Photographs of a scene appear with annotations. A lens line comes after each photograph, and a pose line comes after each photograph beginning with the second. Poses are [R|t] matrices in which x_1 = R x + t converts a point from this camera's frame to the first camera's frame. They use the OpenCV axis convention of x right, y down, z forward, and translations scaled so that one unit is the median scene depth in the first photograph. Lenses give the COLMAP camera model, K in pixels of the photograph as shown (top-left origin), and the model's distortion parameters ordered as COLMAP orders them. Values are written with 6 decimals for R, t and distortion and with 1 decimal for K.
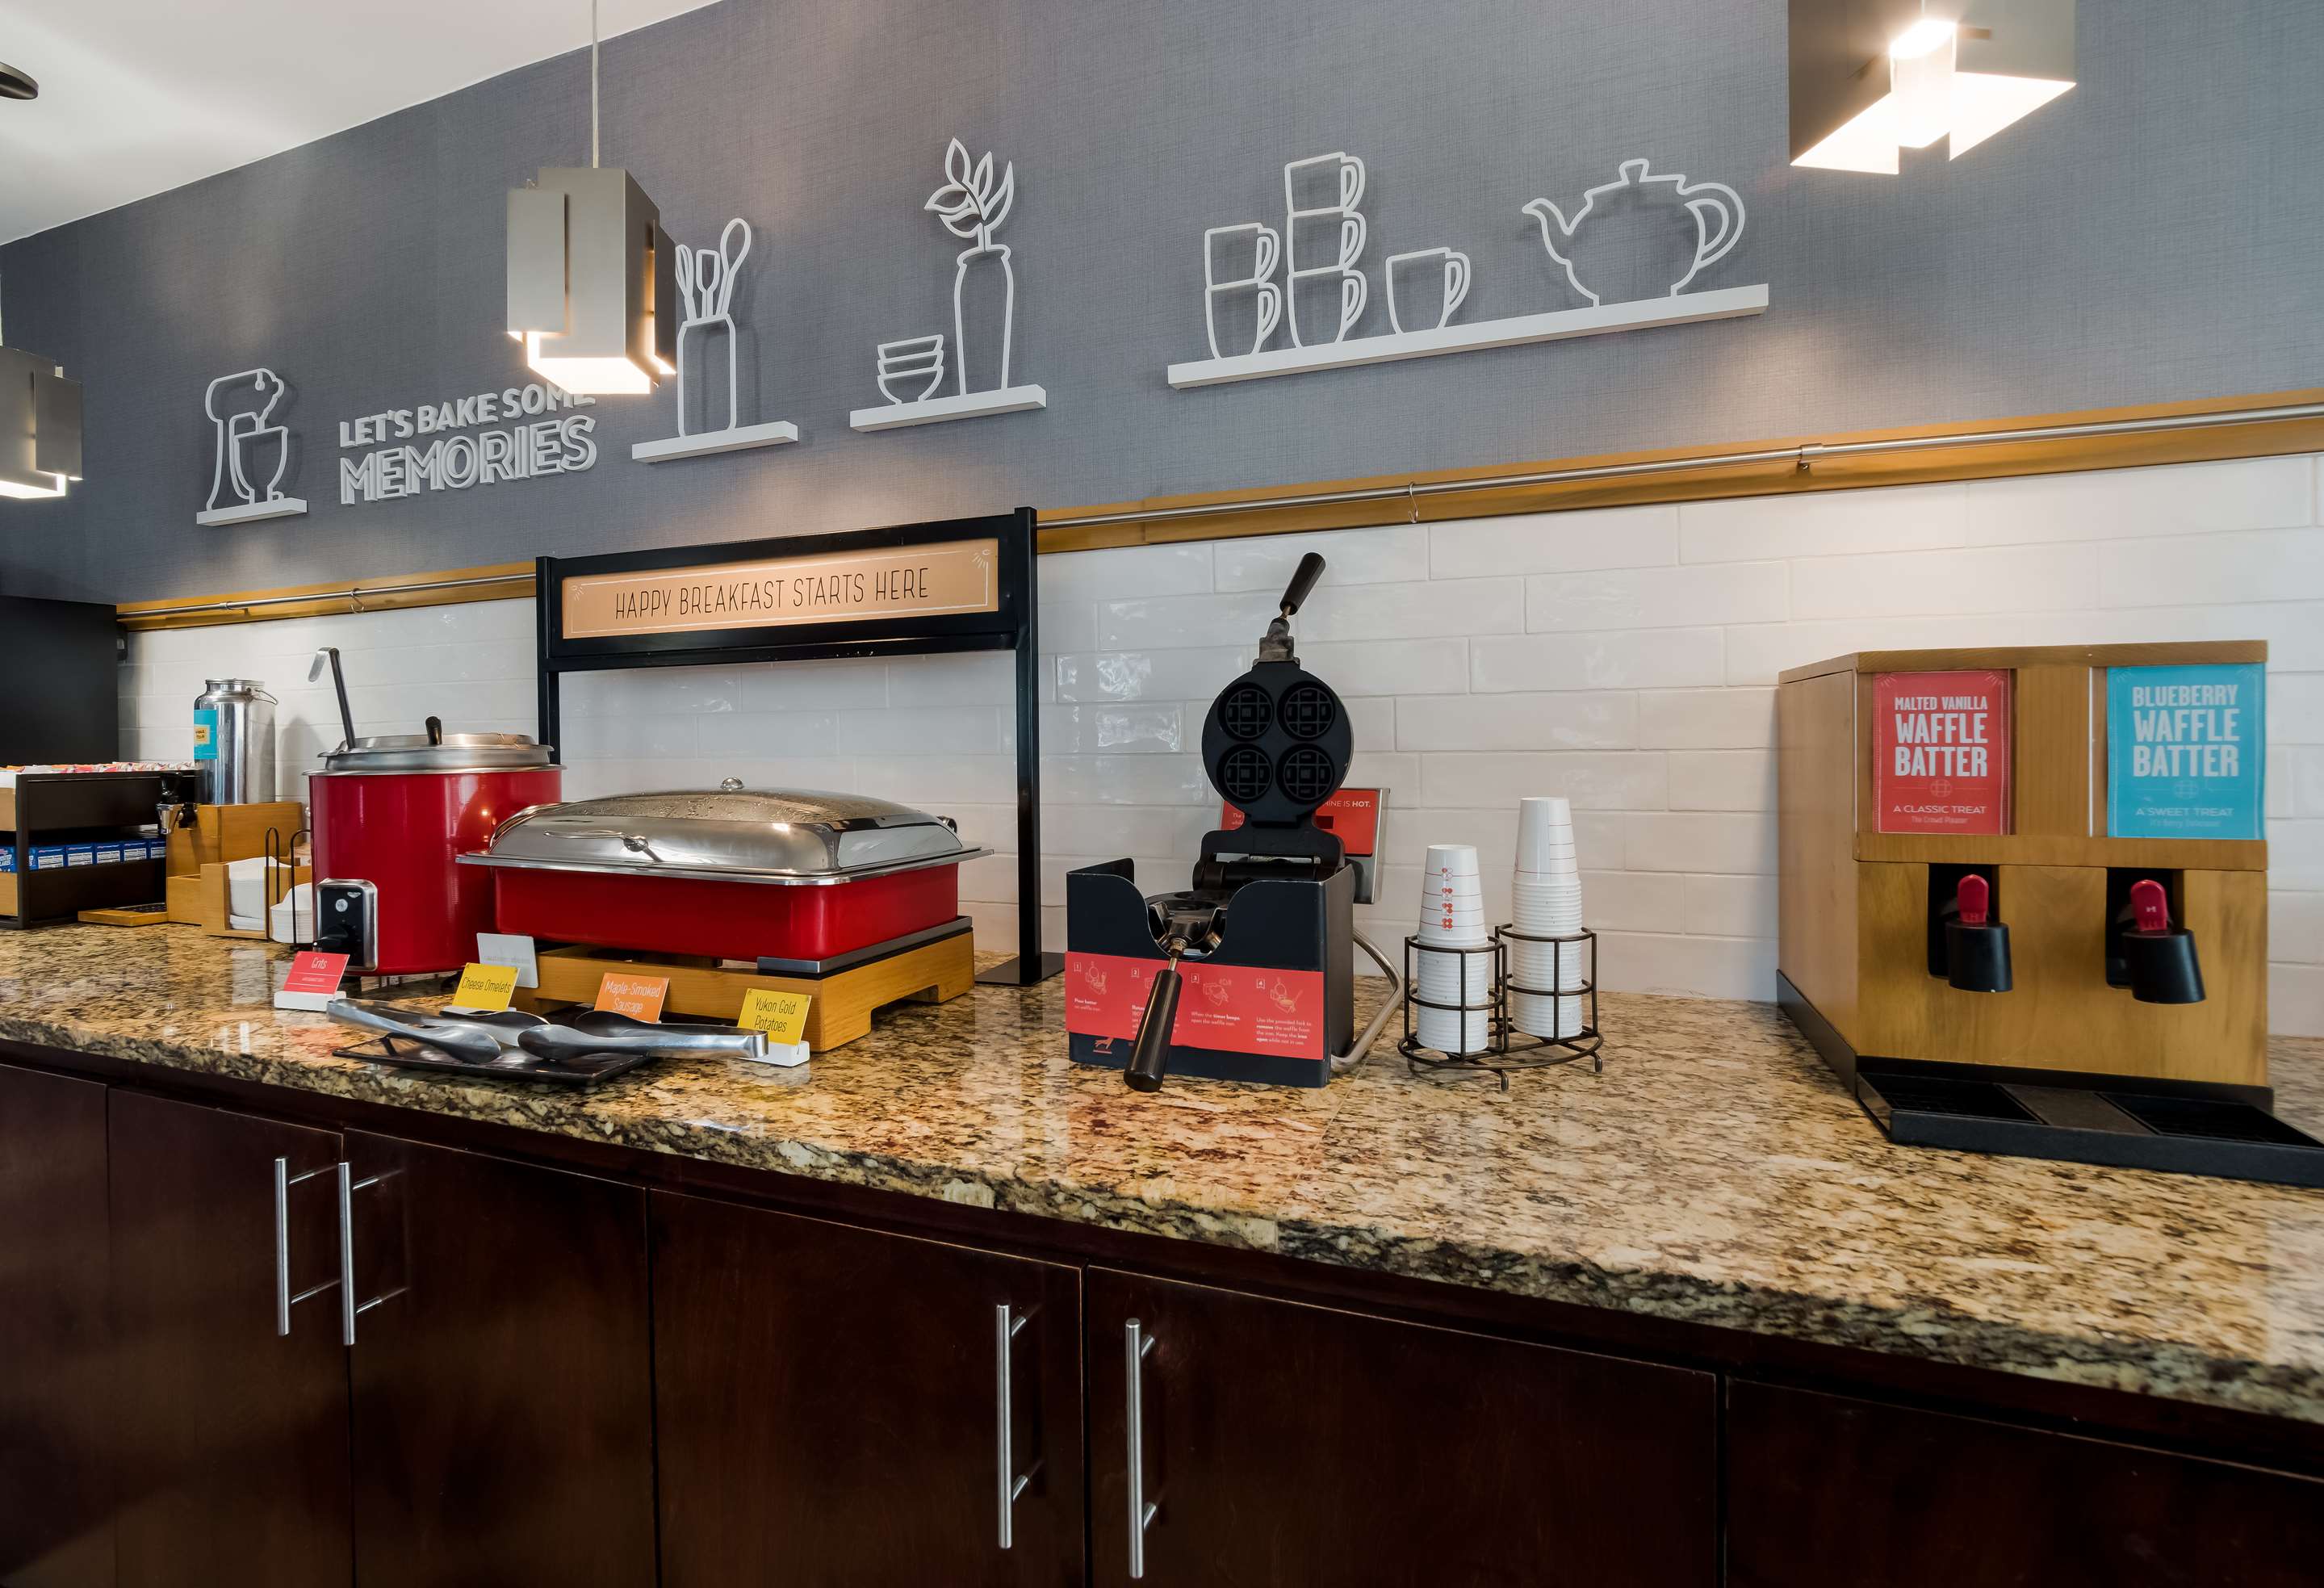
lens RADIAL K [[1061.9, 0, 1145.8], [0, 1061.9, 747.5], [0, 0, 1]] dist [-0.012682, -0.000058]
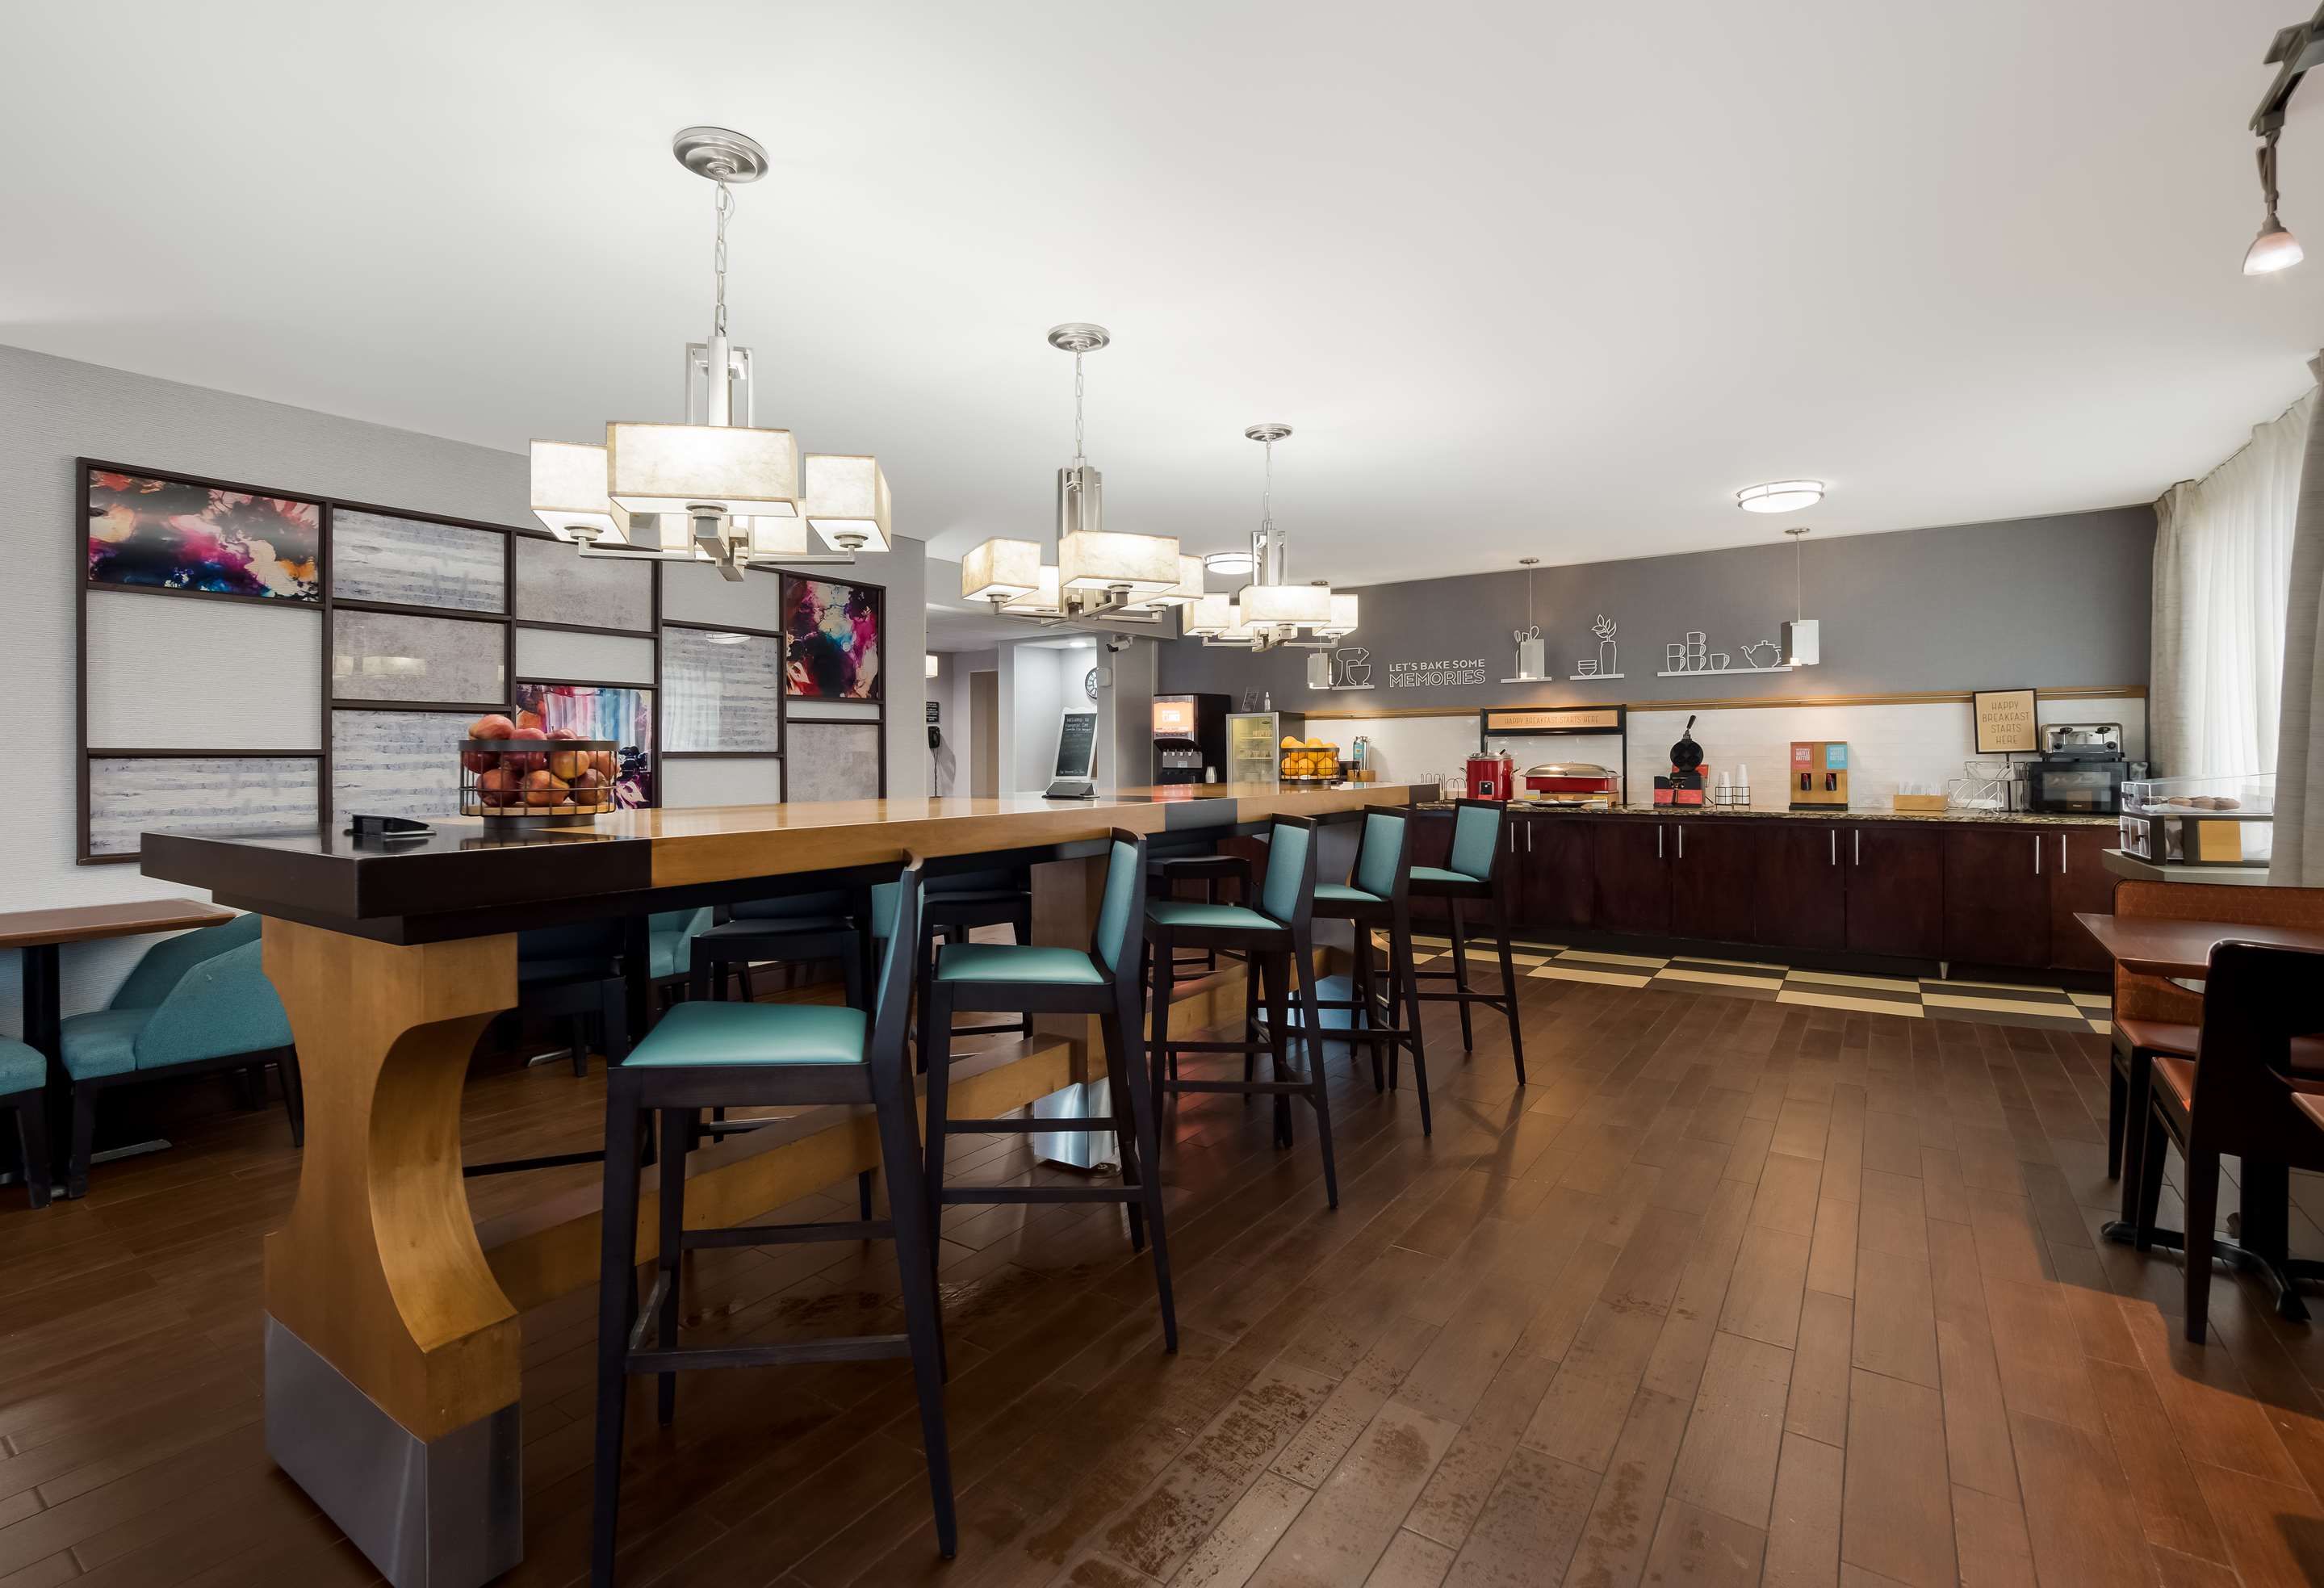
lens RADIAL K [[1061.9, 0, 1145.8], [0, 1061.9, 747.5], [0, 0, 1]] dist [-0.012682, -0.000058]
pose [[0.972294, 0.003585, -0.233735, -0.990606], [-0.006272, 0.999923, -0.010753, 0.025059], [0.233678, 0.011921, 0.972241, -3.702068]]
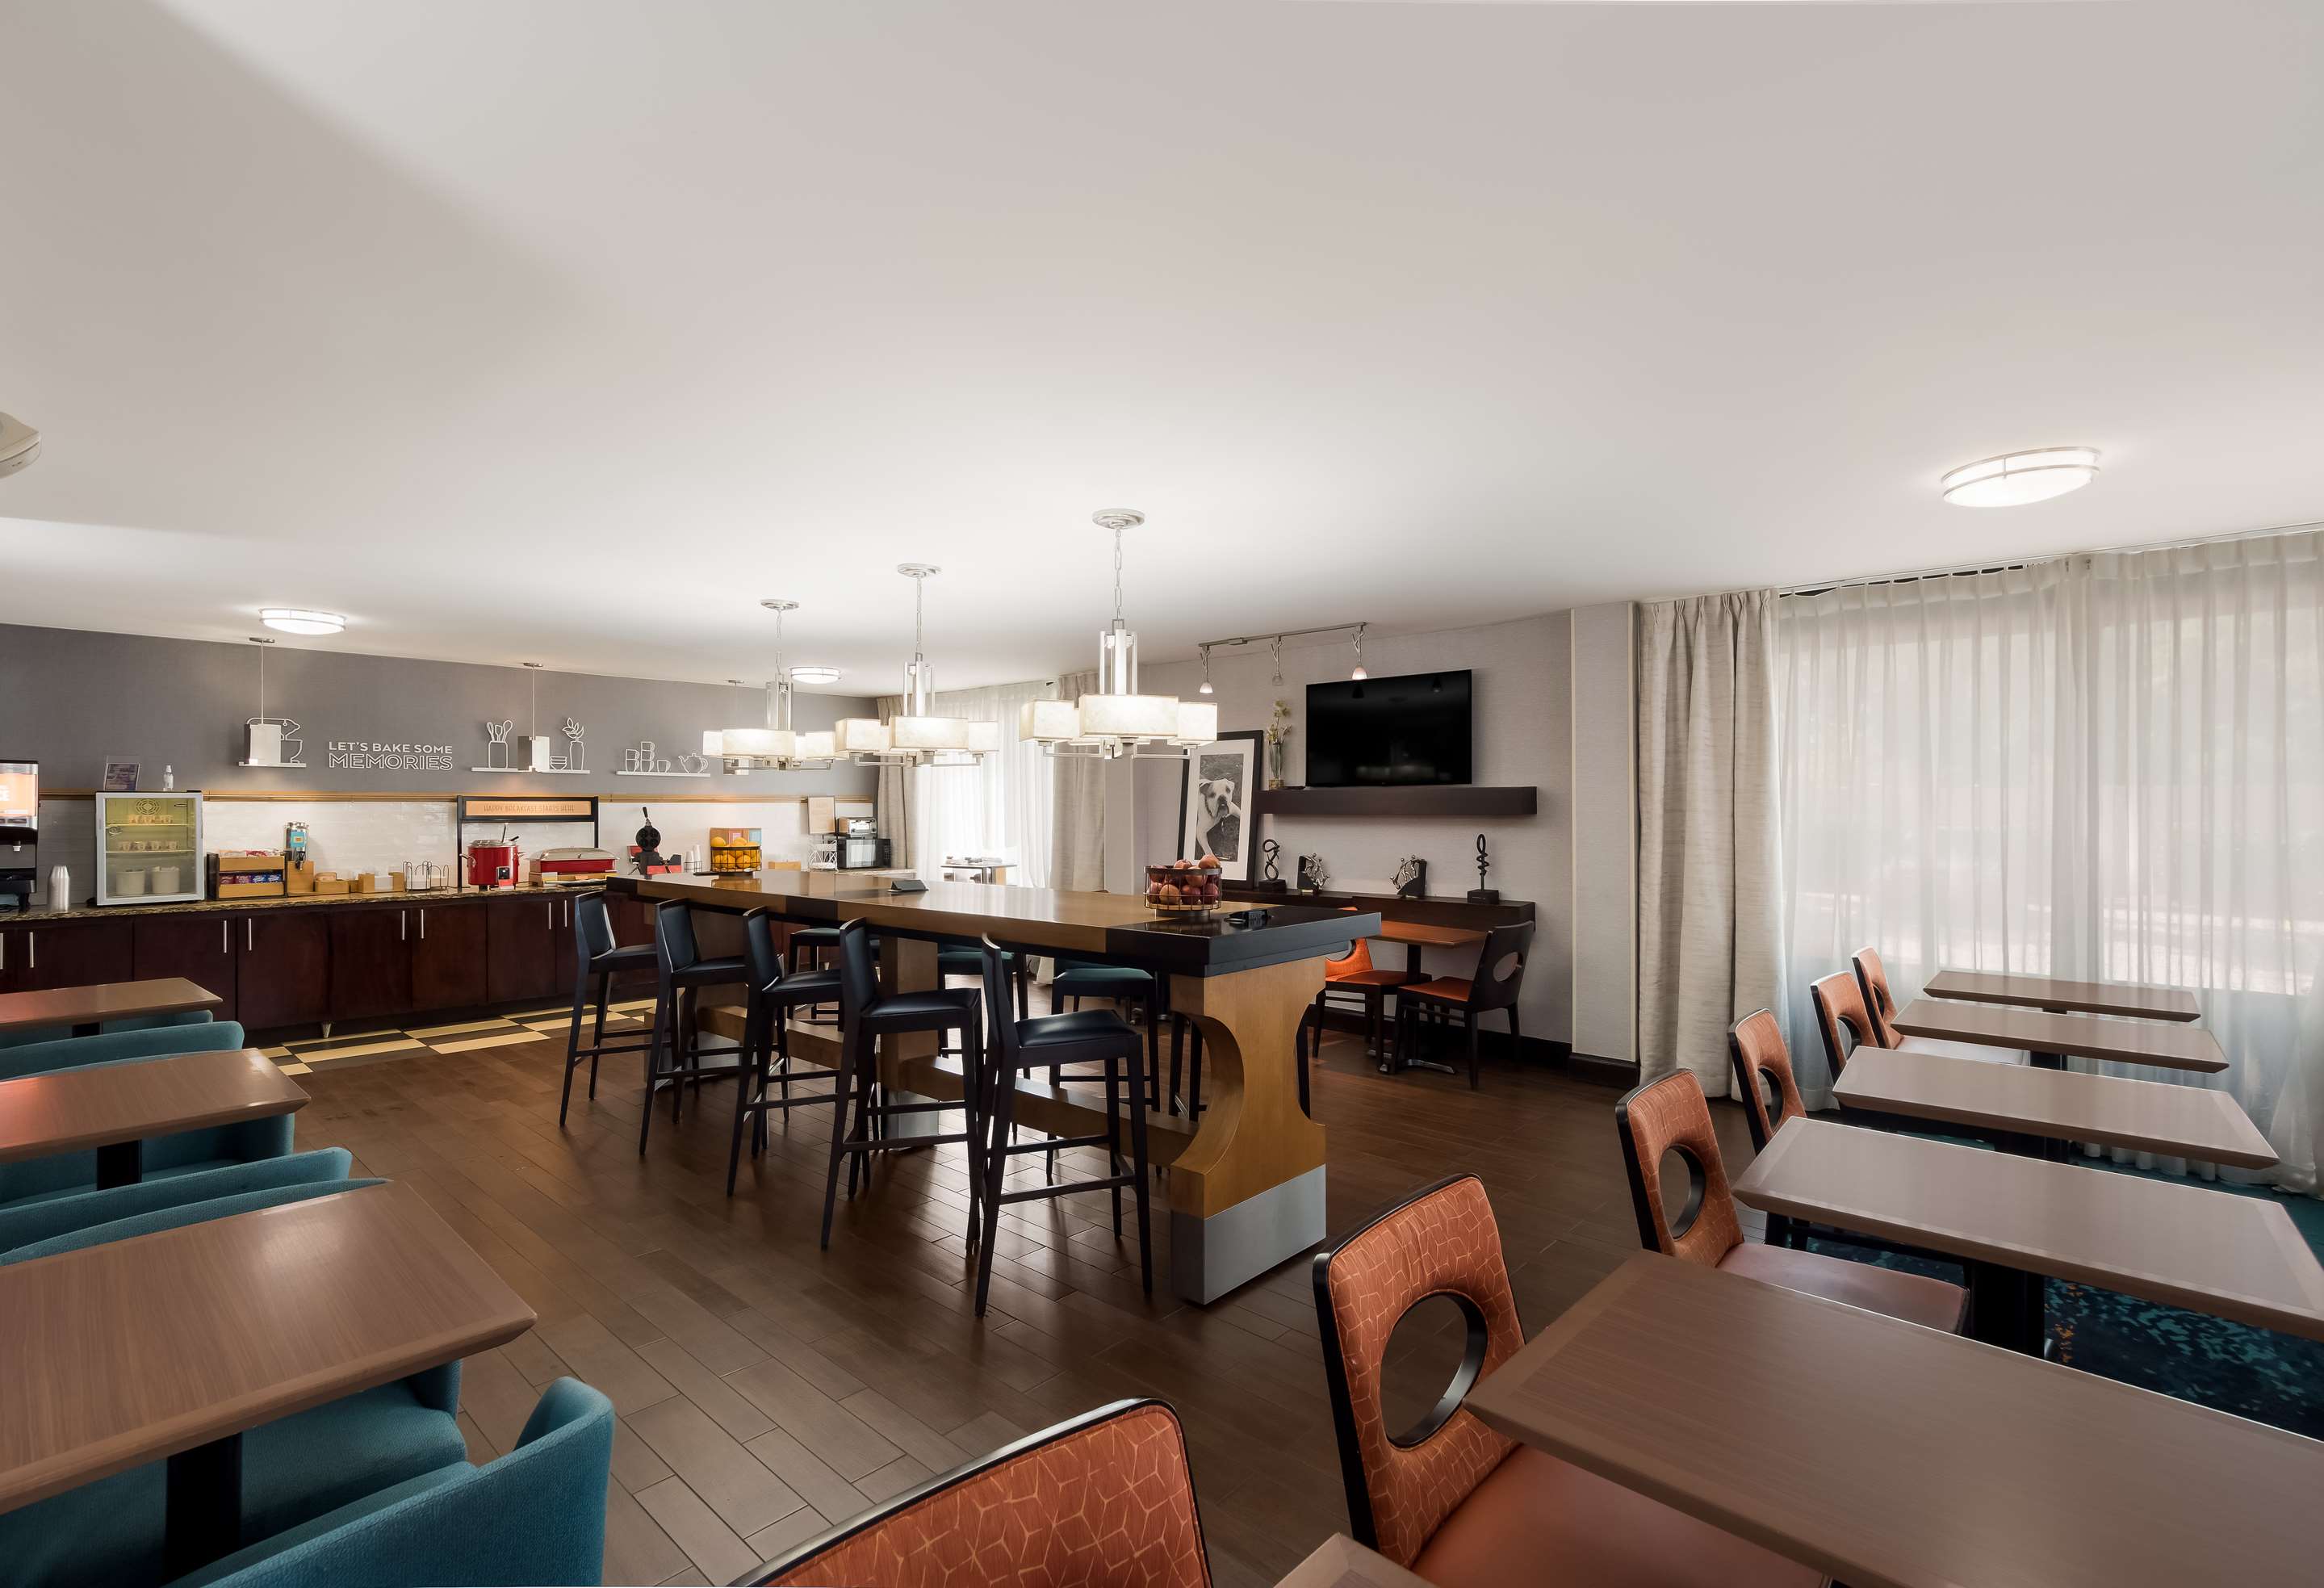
lens RADIAL K [[1039.8, 0, 1162.0], [0, 1039.8, 794.0], [0, 0, 1]] dist [0.000722, 0.000112]
pose [[0.351165, 0.021807, 0.936059, -3.905247], [-0.000232, 0.999731, -0.023203, -0.102771], [-0.936313, 0.007931, 0.351076, -3.451351]]
